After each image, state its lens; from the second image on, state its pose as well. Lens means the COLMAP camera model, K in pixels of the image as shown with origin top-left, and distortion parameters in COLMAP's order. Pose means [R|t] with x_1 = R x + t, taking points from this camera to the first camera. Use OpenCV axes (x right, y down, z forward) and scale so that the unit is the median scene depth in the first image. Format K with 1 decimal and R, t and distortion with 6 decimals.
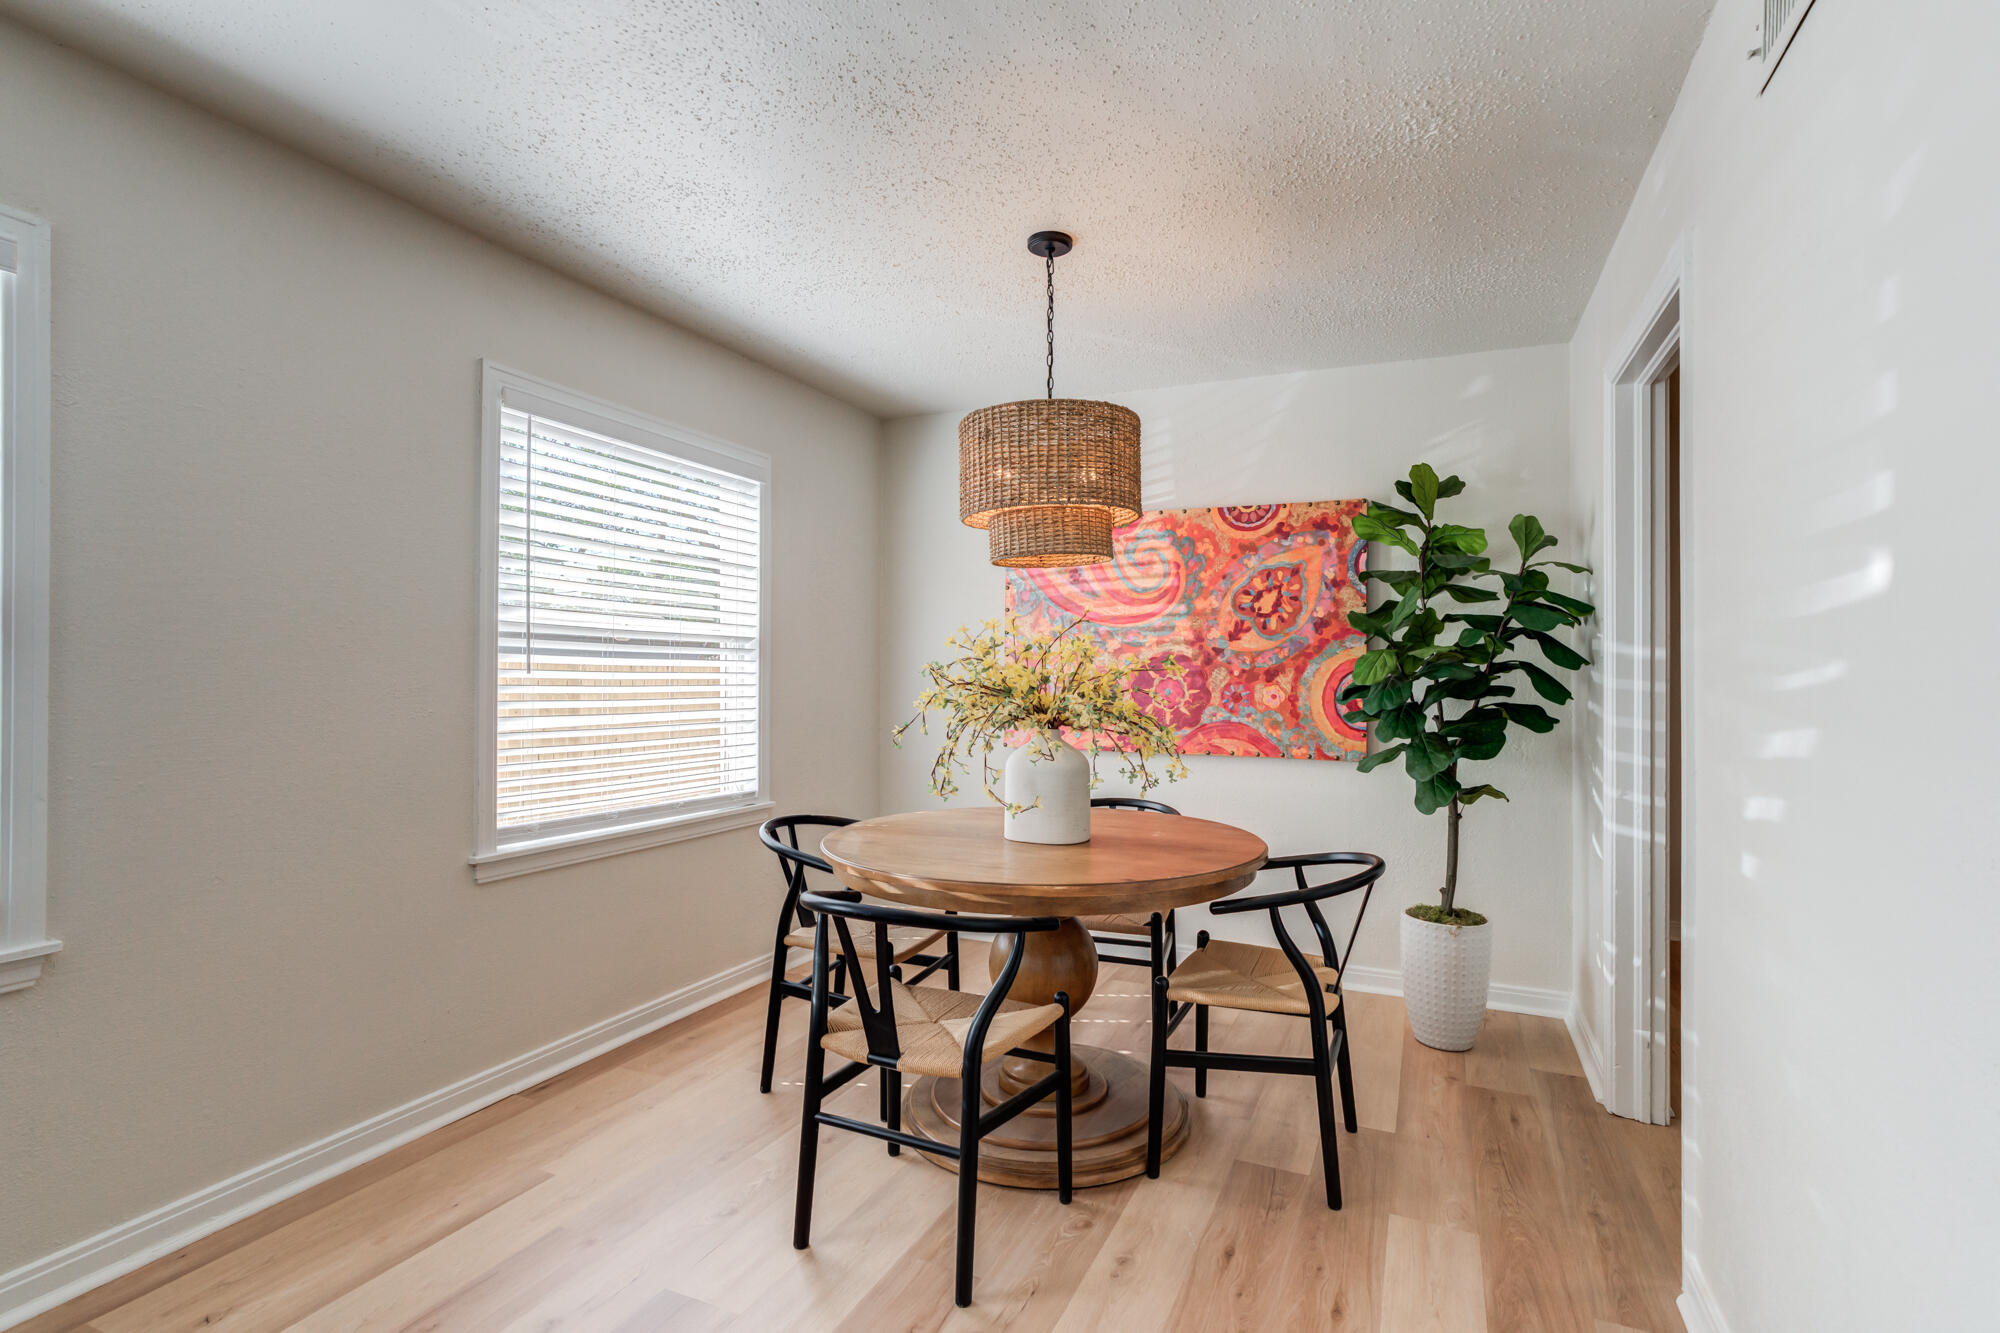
lens RADIAL K [[930.2, 0, 1025.2], [0, 930.2, 666.6], [0, 0, 1]] dist [-0.024664, 0.000291]
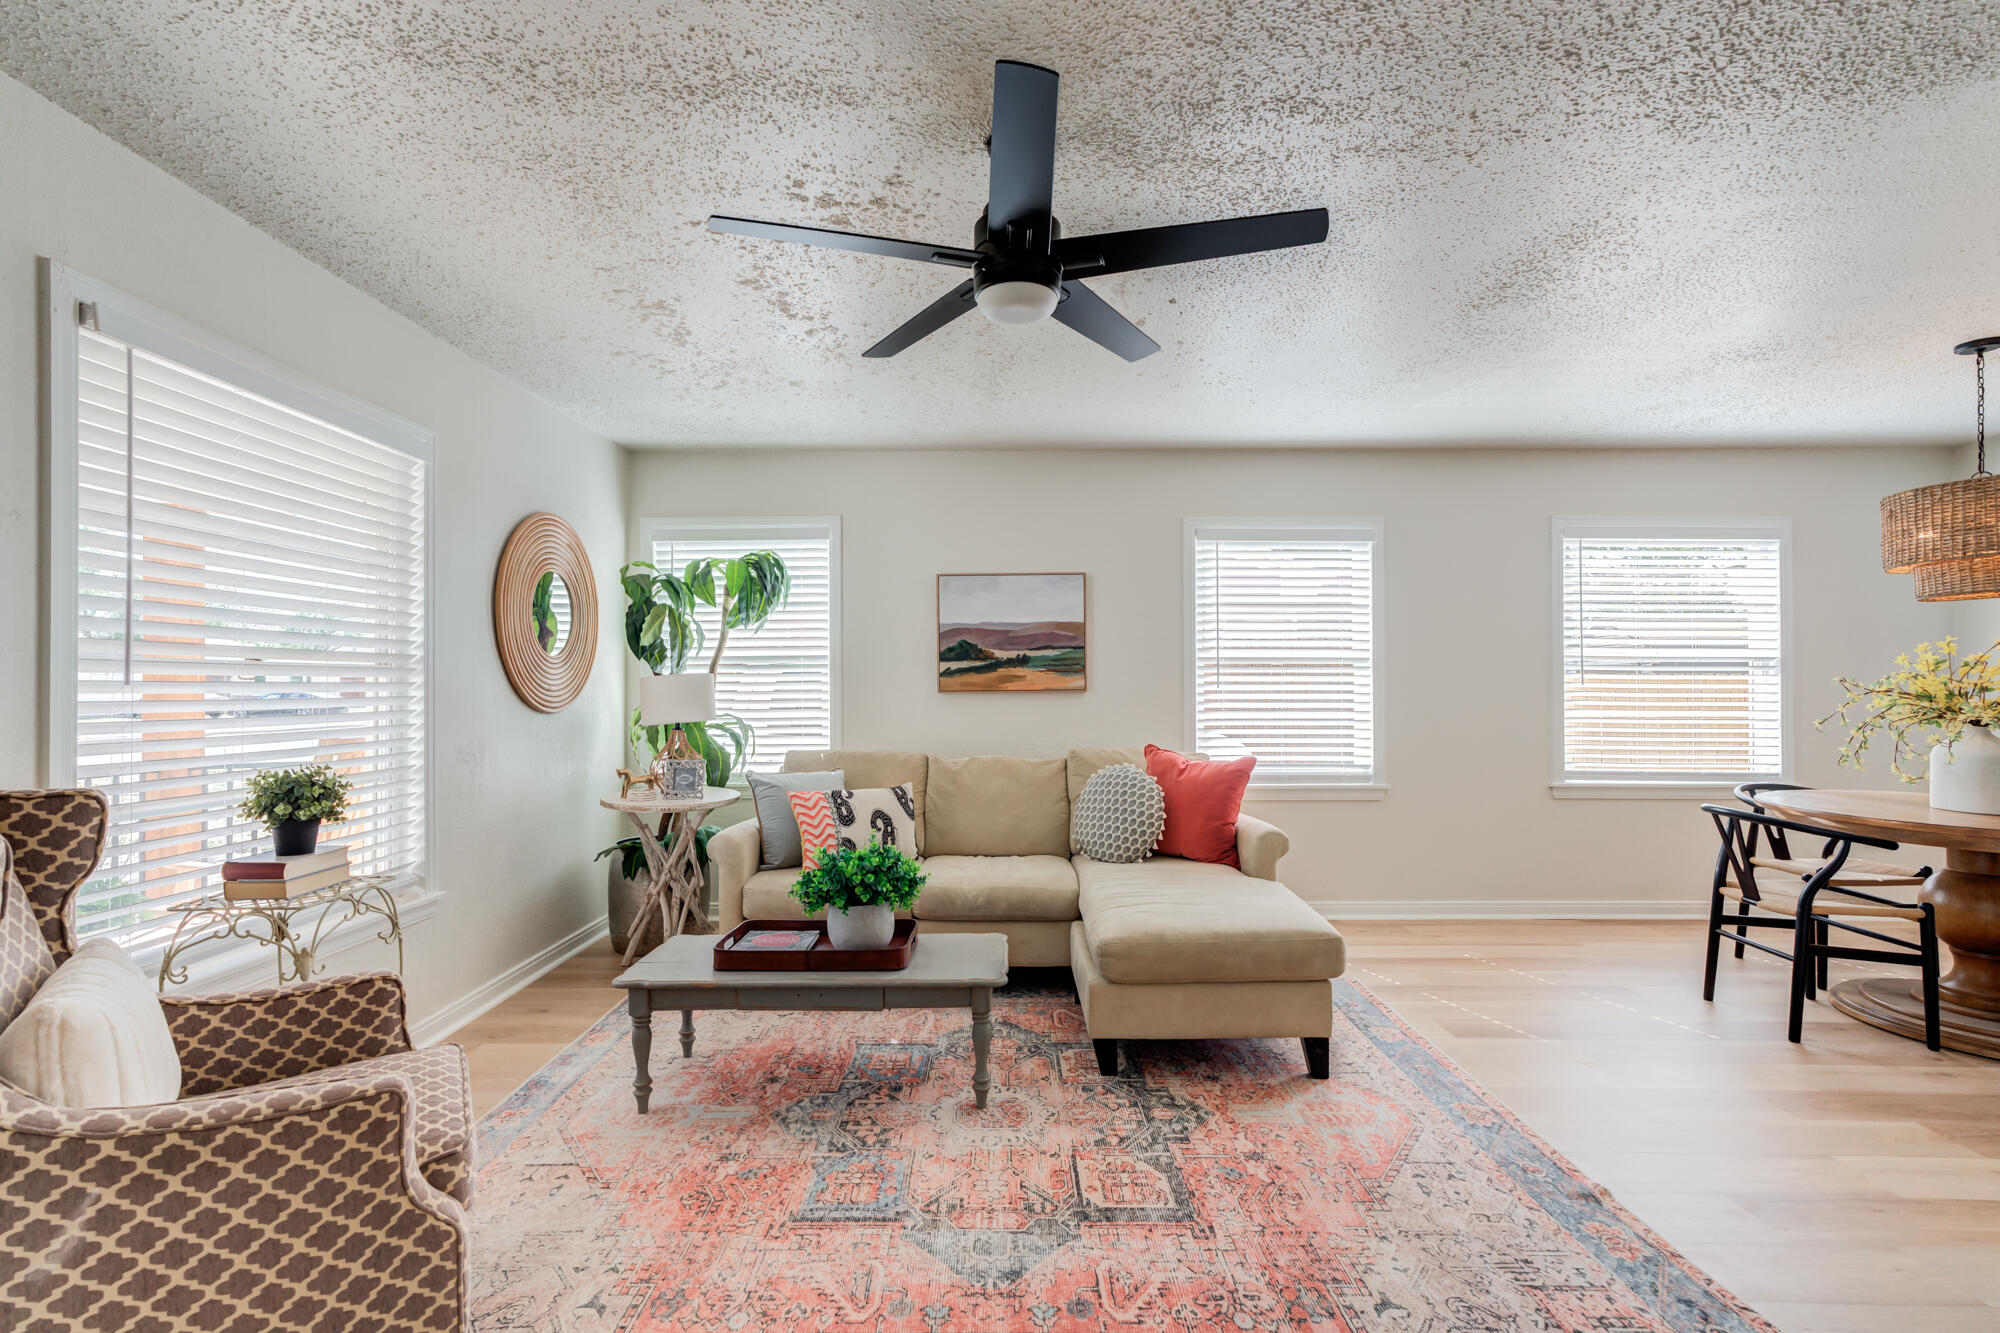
lens RADIAL K [[901.0, 0, 1003.7], [0, 901.0, 672.4], [0, 0, 1]] dist [-0.021359, 0.016097]
pose [[0.393013, -0.015919, -0.919395, 0.447122], [0.009484, 0.999867, -0.013258, -0.003169], [0.919484, -0.003509, 0.393112, -0.514690]]
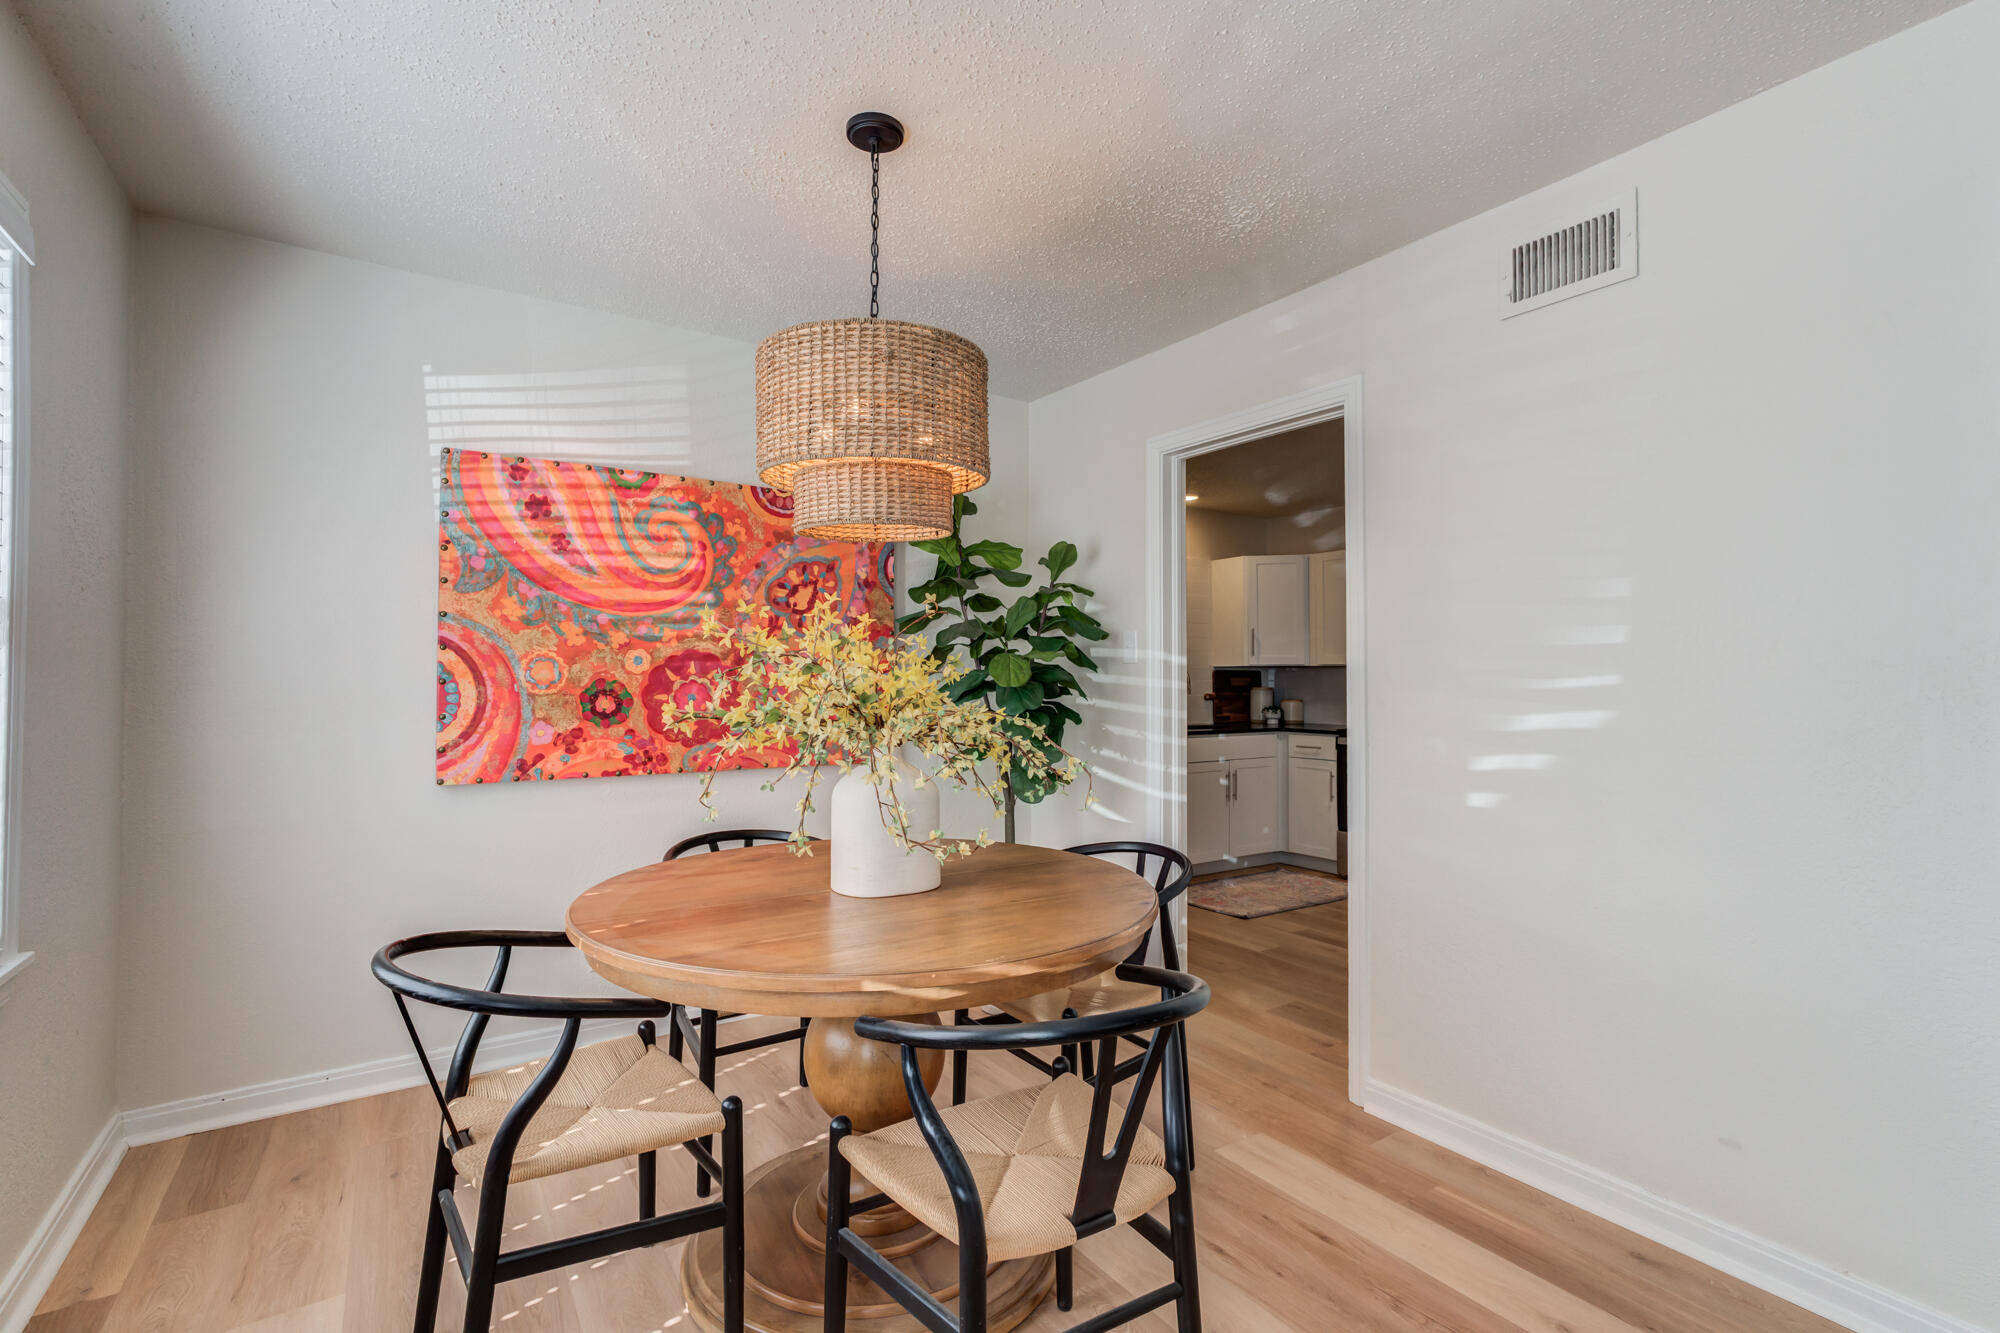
lens RADIAL K [[912.9, 0, 982.9], [0, 912.9, 661.3], [0, 0, 1]] dist [-0.024511, 0.020768]
pose [[0.547023, 0.011564, 0.837038, -0.400403], [-0.008270, 0.999930, -0.008409, -0.000290], [-0.837077, -0.002322, 0.547080, 0.357609]]
